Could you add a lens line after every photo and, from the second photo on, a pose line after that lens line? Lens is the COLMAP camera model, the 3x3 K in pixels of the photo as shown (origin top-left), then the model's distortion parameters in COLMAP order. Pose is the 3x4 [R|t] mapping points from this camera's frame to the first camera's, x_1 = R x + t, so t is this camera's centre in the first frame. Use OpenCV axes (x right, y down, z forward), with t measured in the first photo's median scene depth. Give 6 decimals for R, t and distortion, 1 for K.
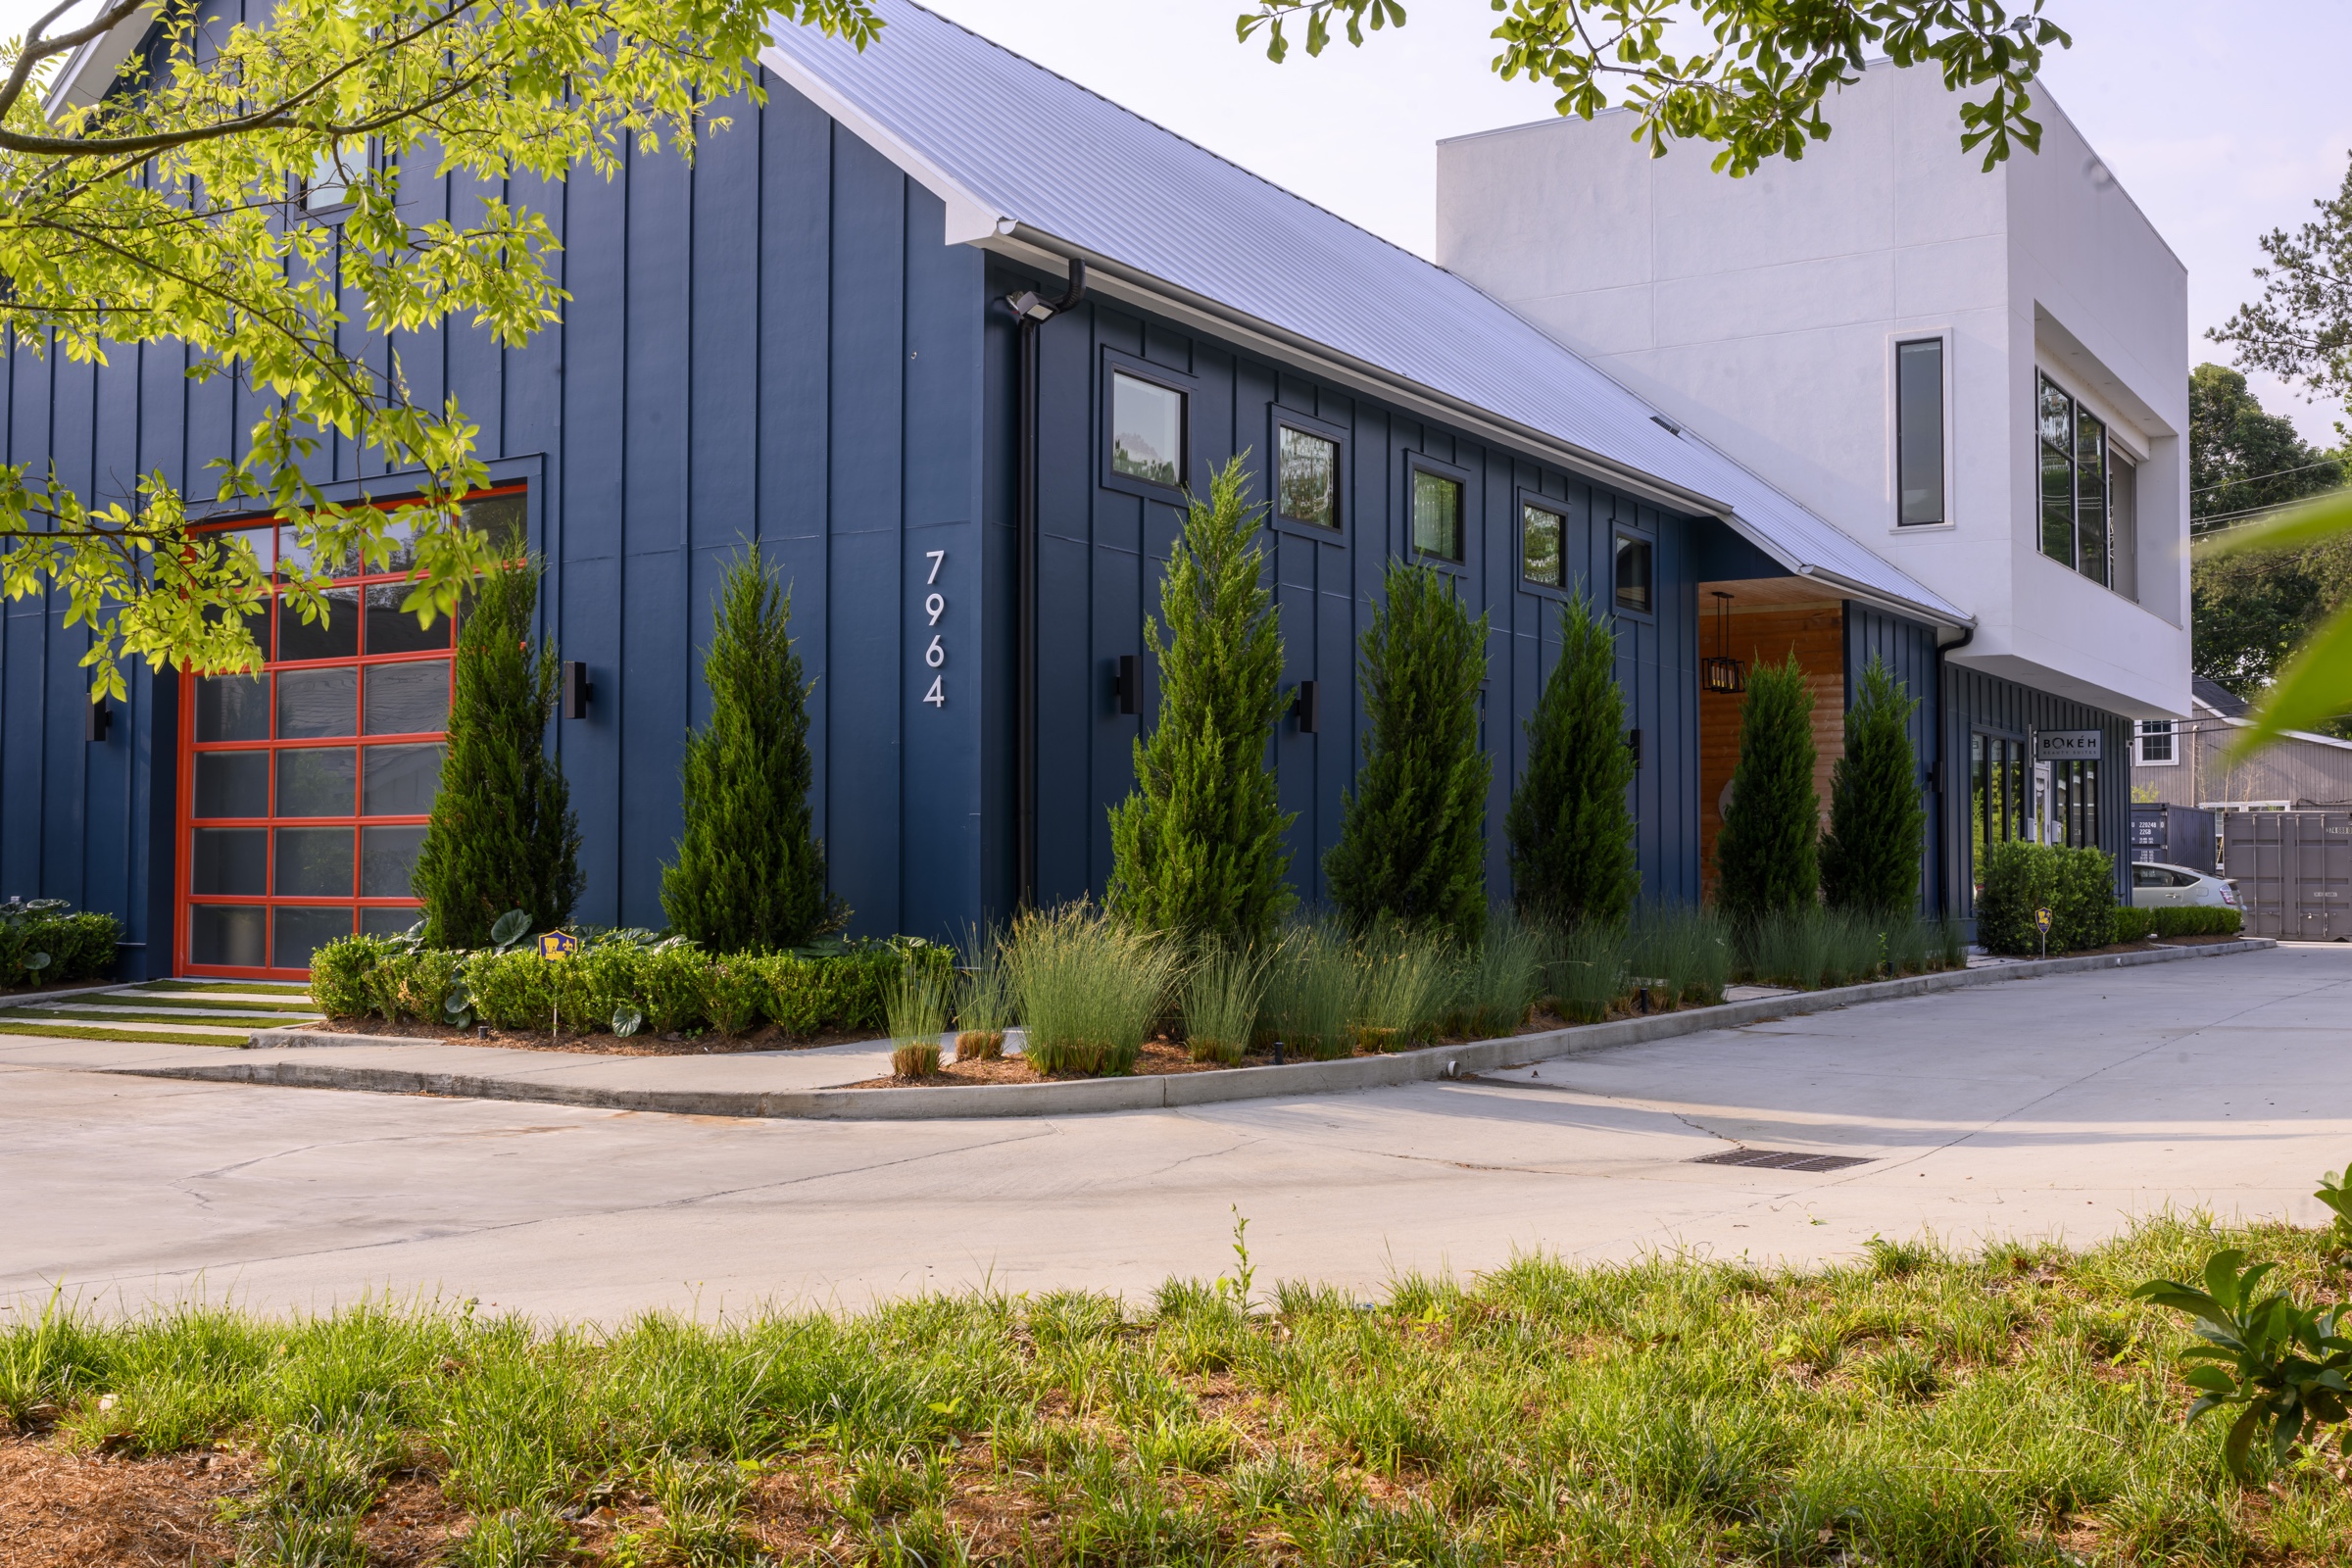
lens RADIAL K [[2365.9, 0, 1179.9], [0, 2365.9, 777.8], [0, 0, 1]] dist [-0.000941, 0.000000]
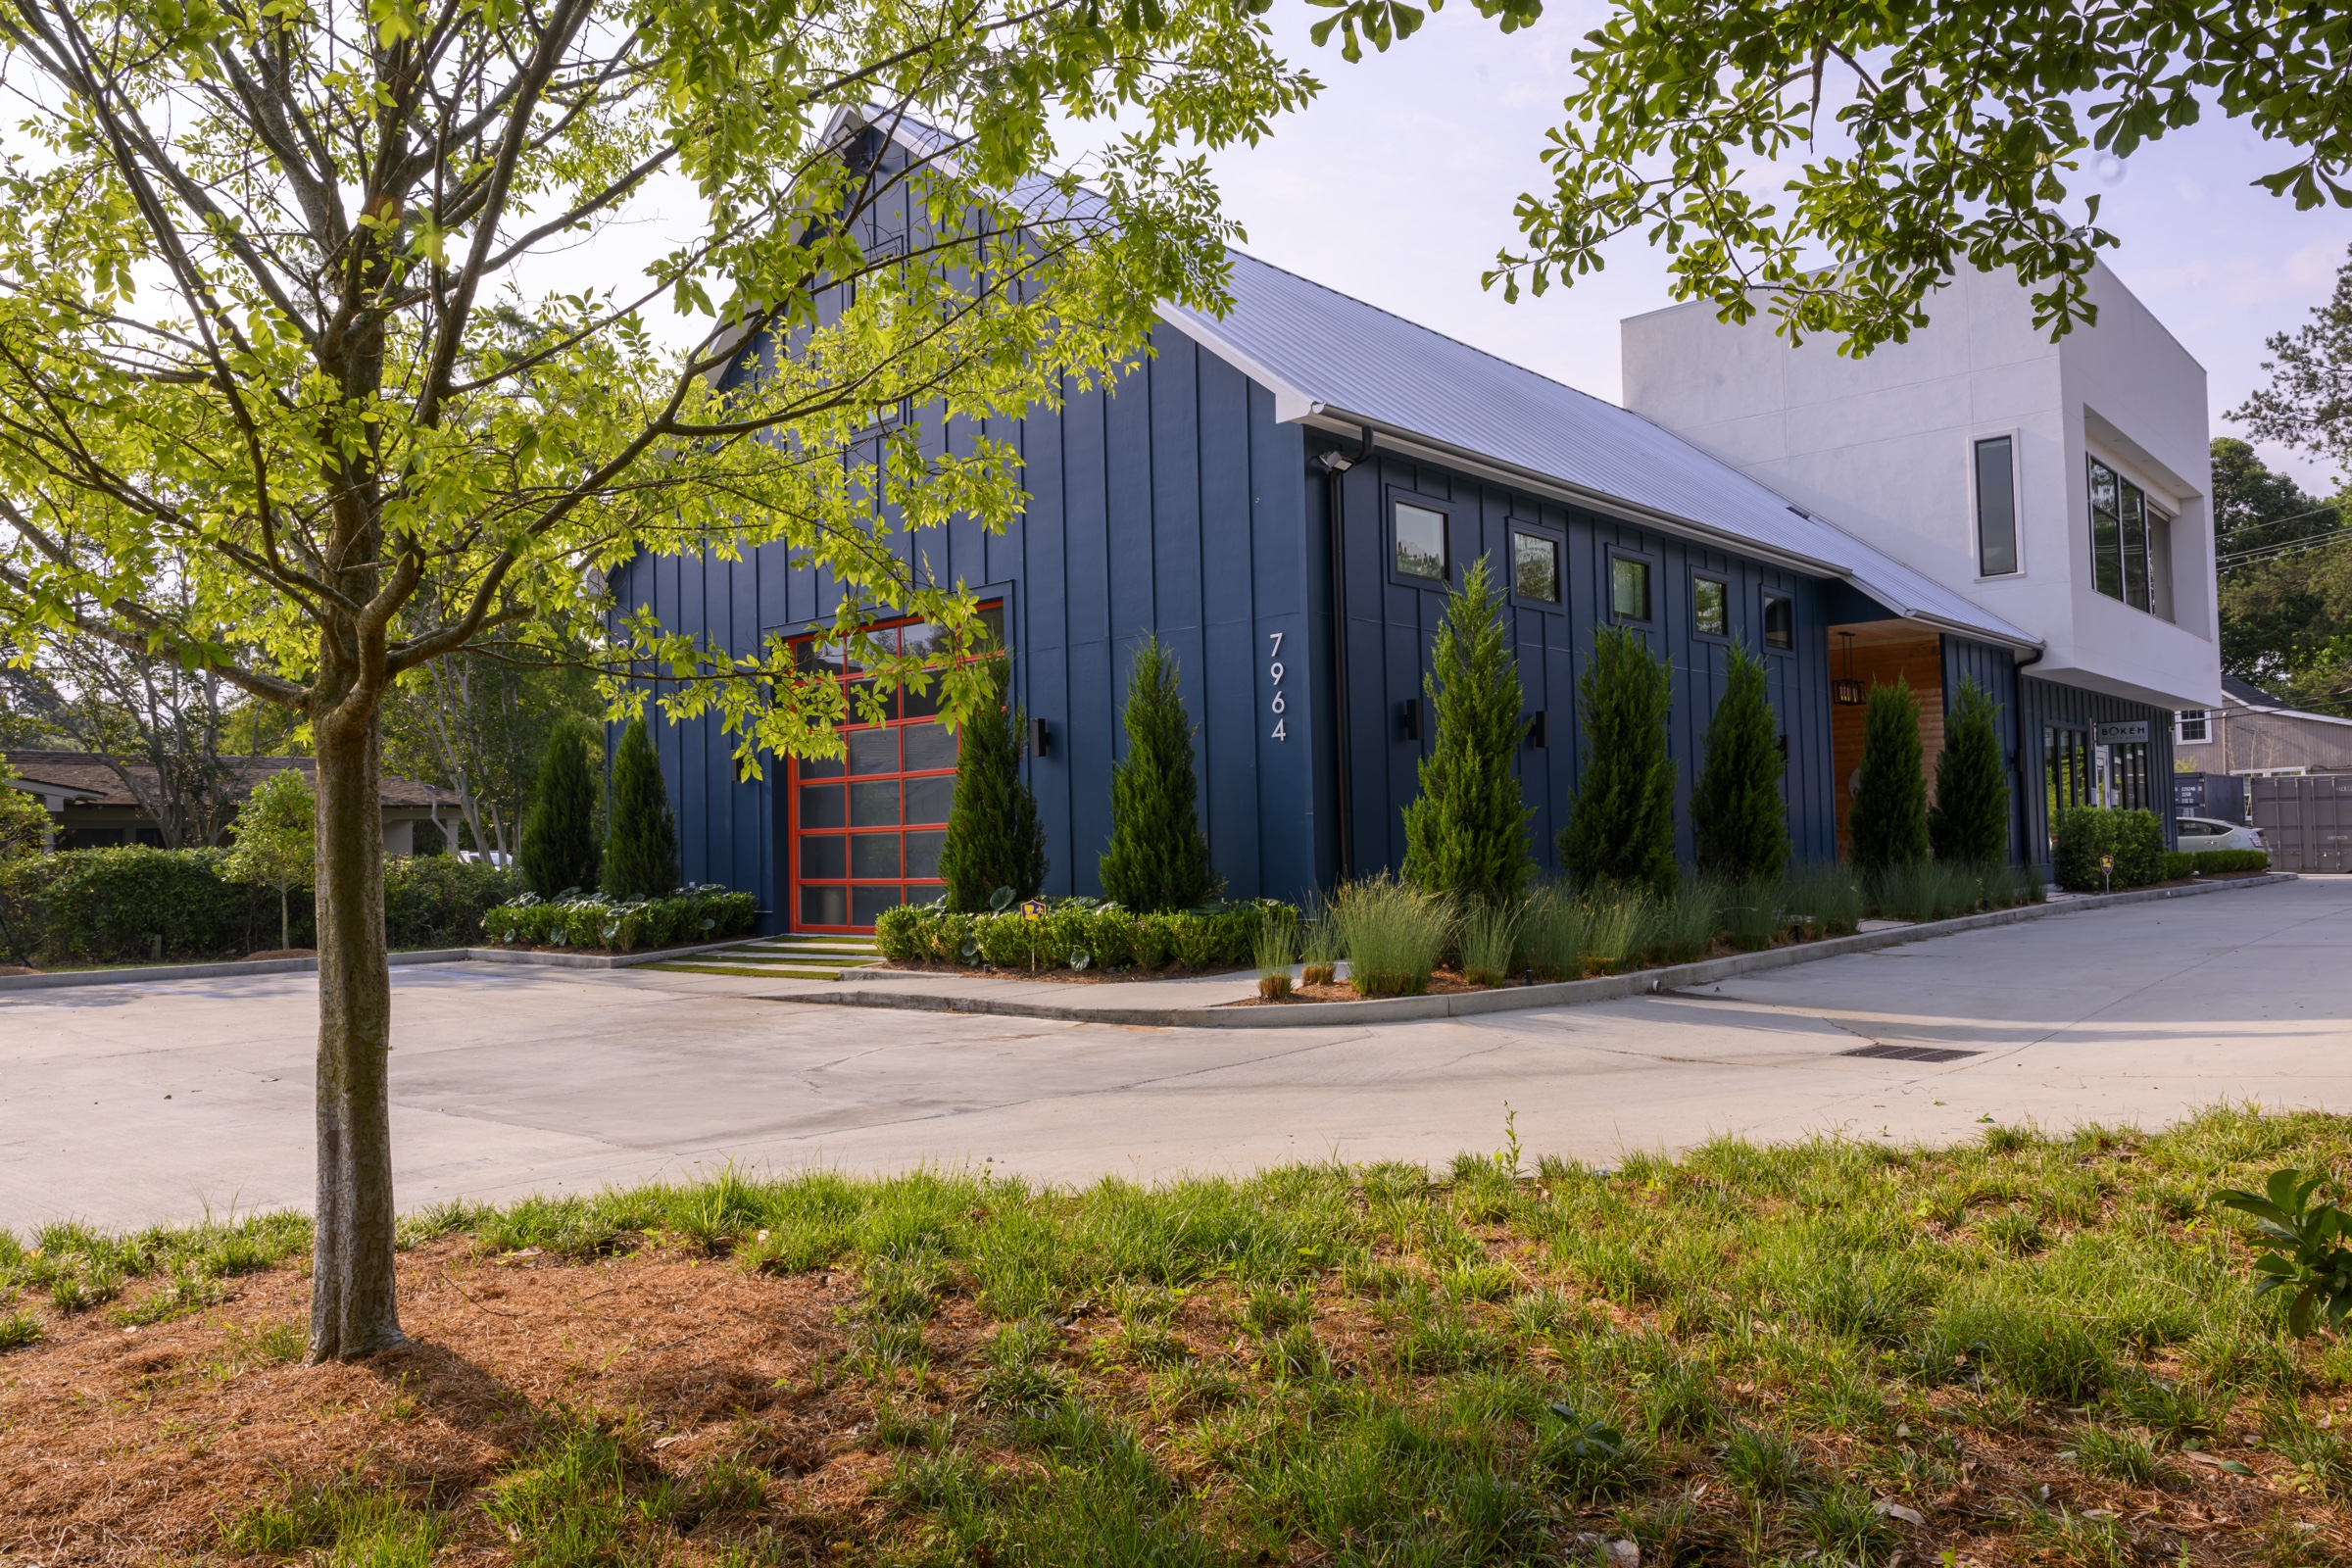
lens RADIAL K [[1628.4, 0, 1170.8], [0, 1628.4, 780.2], [0, 0, 1]] dist [0.000735, -0.001536]
pose [[0.985182, -0.032240, -0.168454, -0.001472], [0.032394, 0.999473, -0.001830, -0.006576], [0.168424, -0.003654, 0.985708, 0.000951]]
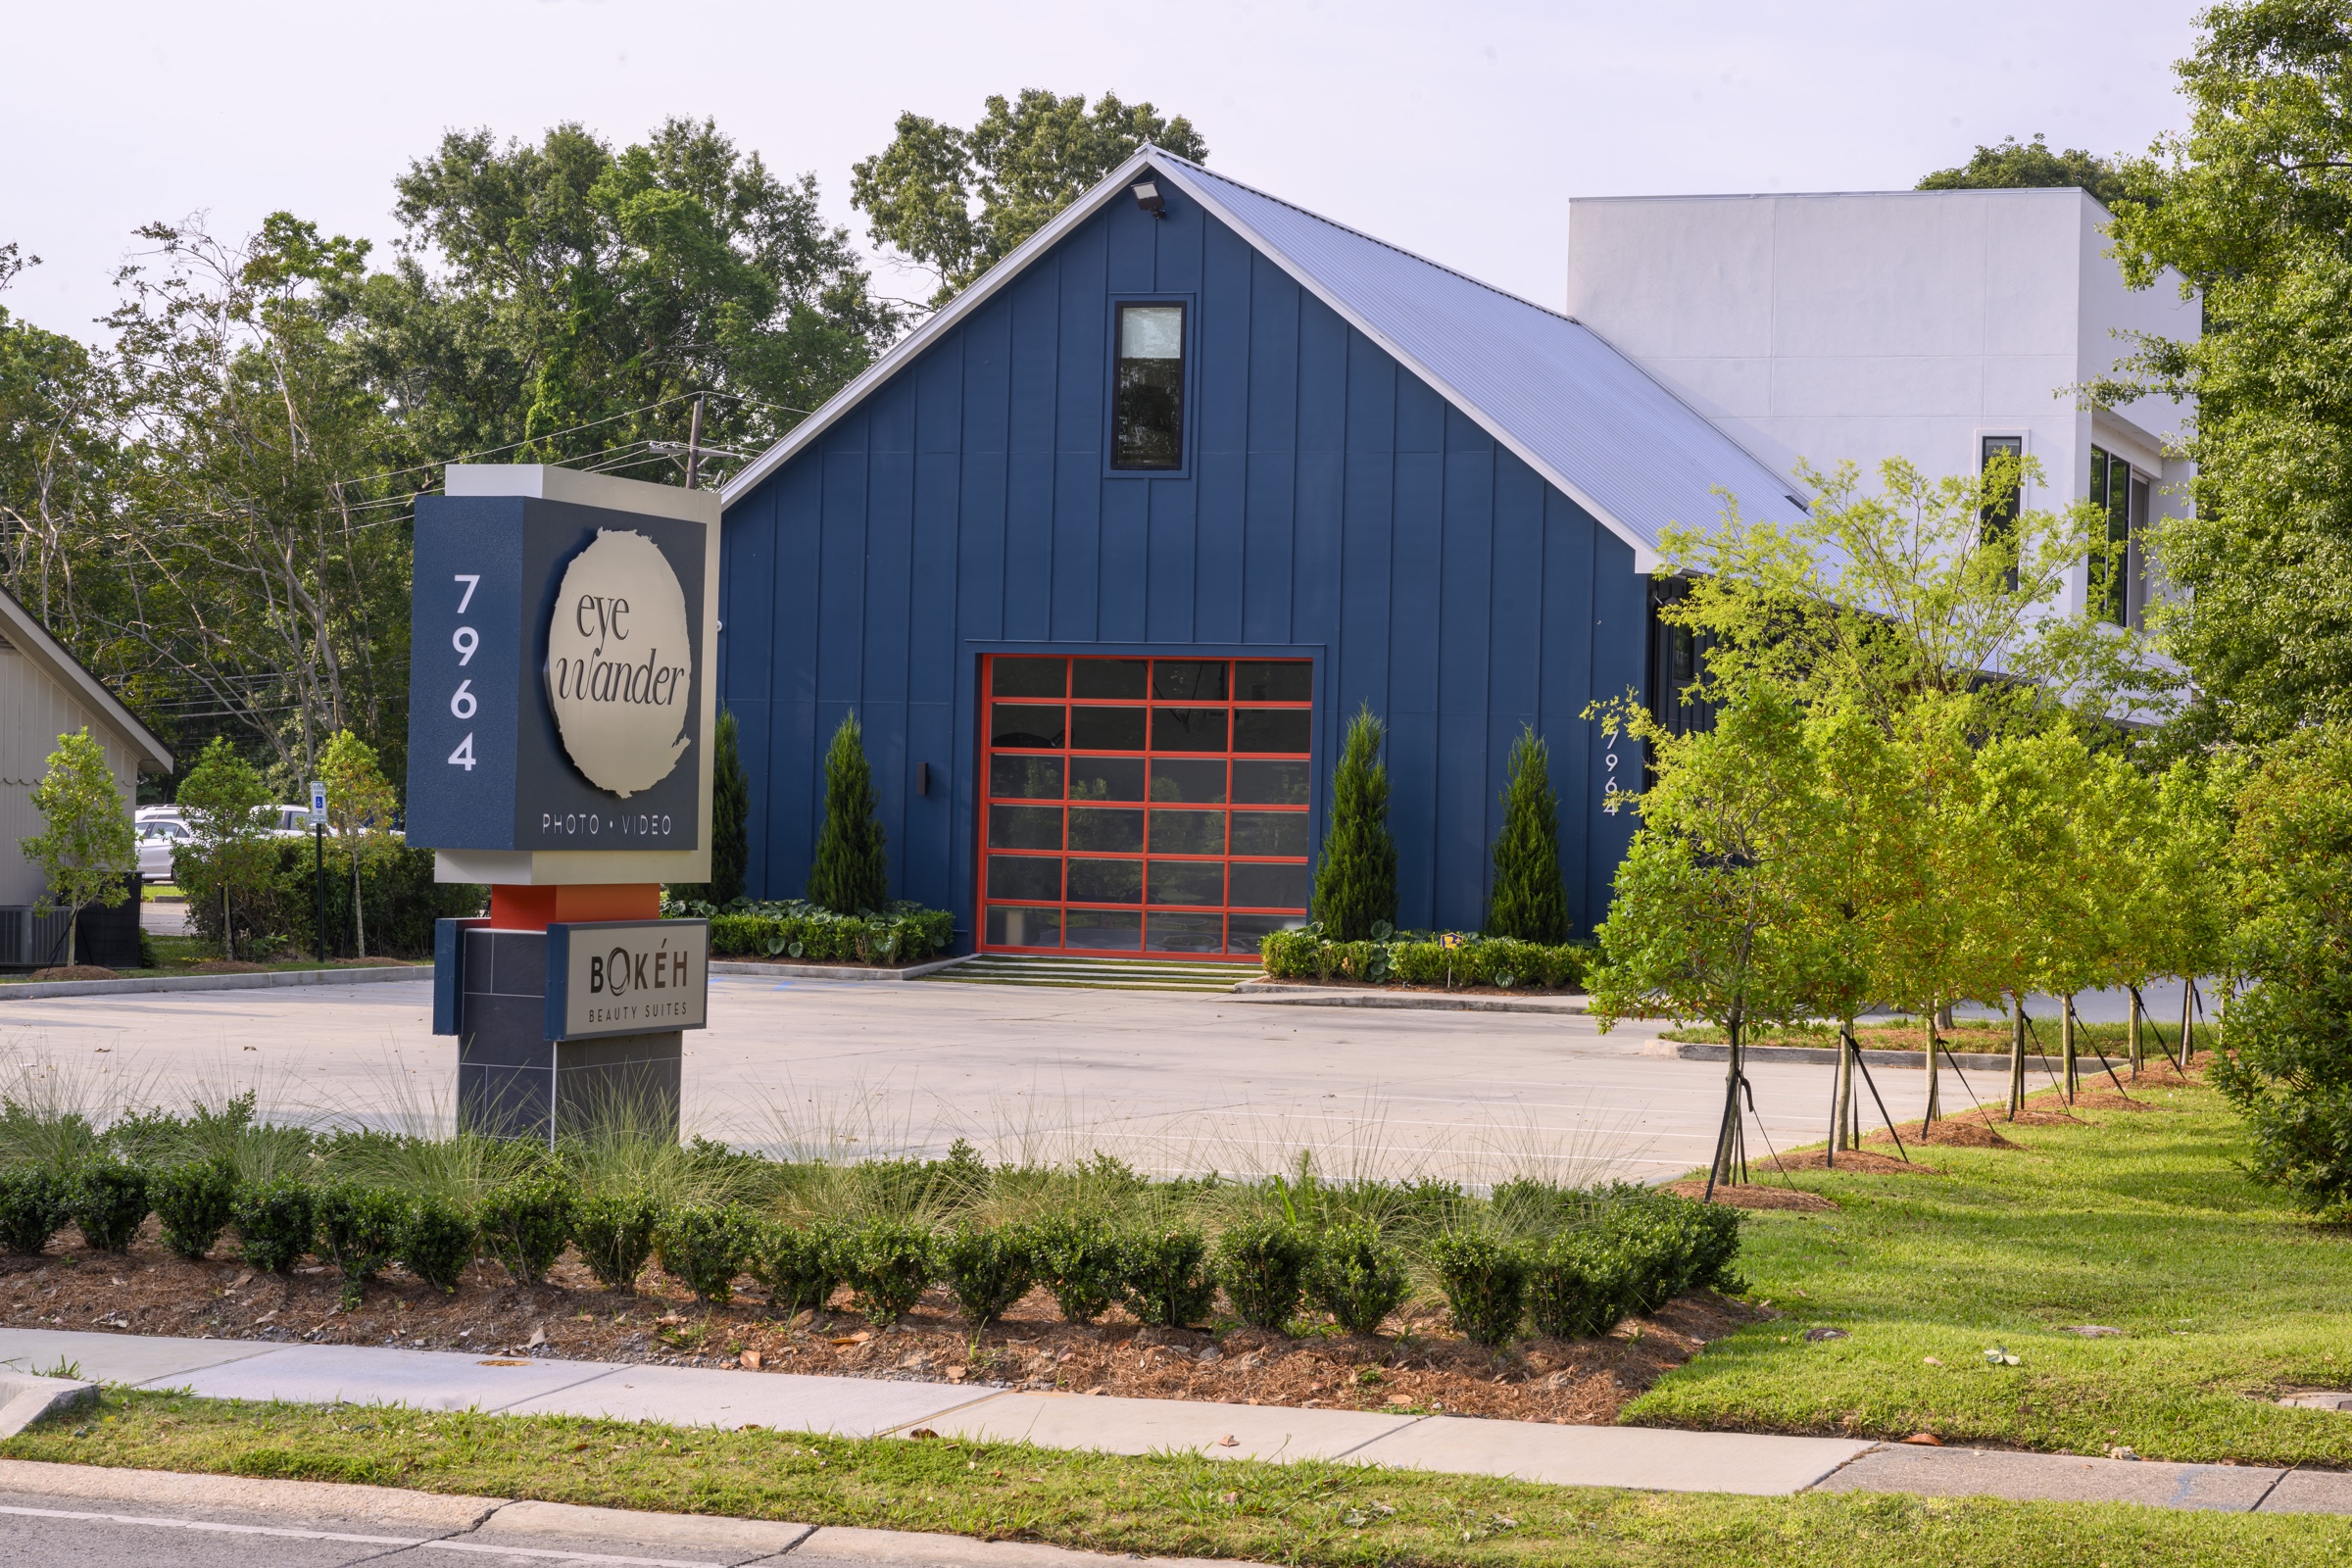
lens RADIAL K [[4775.9, 0, 1177.2], [0, 4775.9, 785.9], [0, 0, 1]] dist [0.115750, 0.000000]
pose [[0.975802, 0.019417, 0.217793, -1.385297], [-0.029225, 0.998694, 0.041900, -0.220831], [-0.216695, -0.047251, 0.975095, -2.866497]]
